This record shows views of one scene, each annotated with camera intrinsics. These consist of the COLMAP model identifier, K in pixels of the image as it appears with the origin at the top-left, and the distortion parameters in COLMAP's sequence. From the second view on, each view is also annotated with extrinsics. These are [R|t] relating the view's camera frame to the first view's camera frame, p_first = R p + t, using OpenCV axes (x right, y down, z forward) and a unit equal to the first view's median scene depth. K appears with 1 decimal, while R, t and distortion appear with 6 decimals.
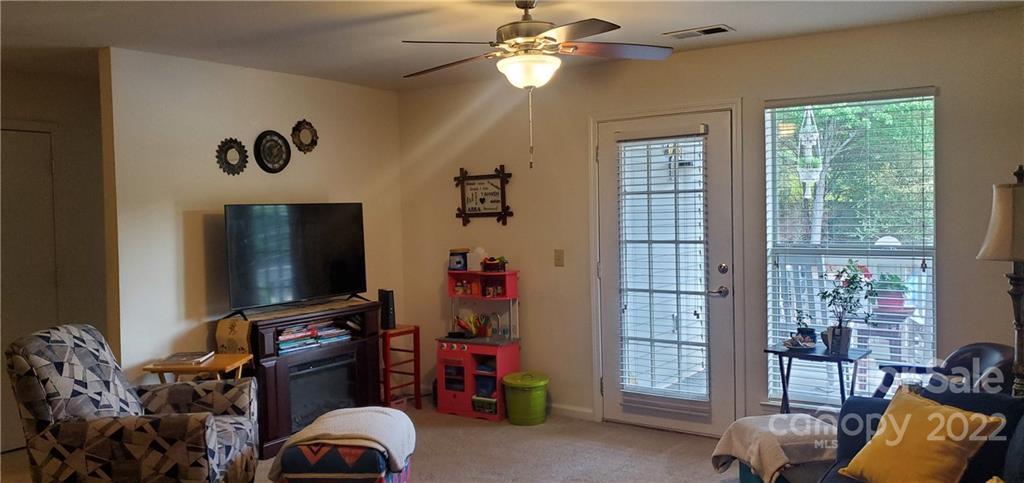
lens RADIAL K [[780.3, 0, 512.5], [0, 780.3, 239.9], [0, 0, 1]] dist [0.027245, -0.040638]
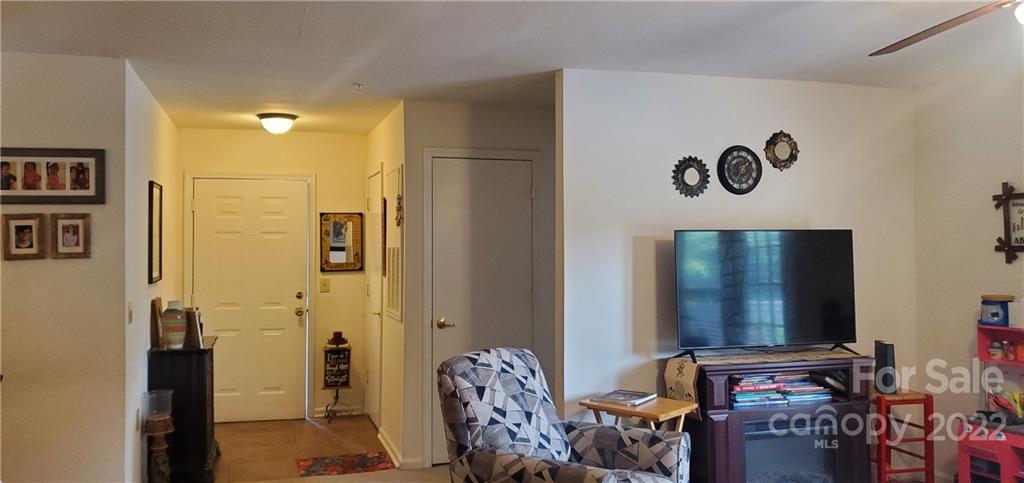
lens RADIAL K [[780.3, 0, 501.2], [0, 780.3, 224.5], [0, 0, 1]] dist [0.027245, -0.040638]
pose [[0.770452, 0.005325, -0.637475, 0.045425], [-0.041383, 0.998274, -0.041677, -0.005090], [0.636153, 0.058491, 0.769343, 0.176376]]
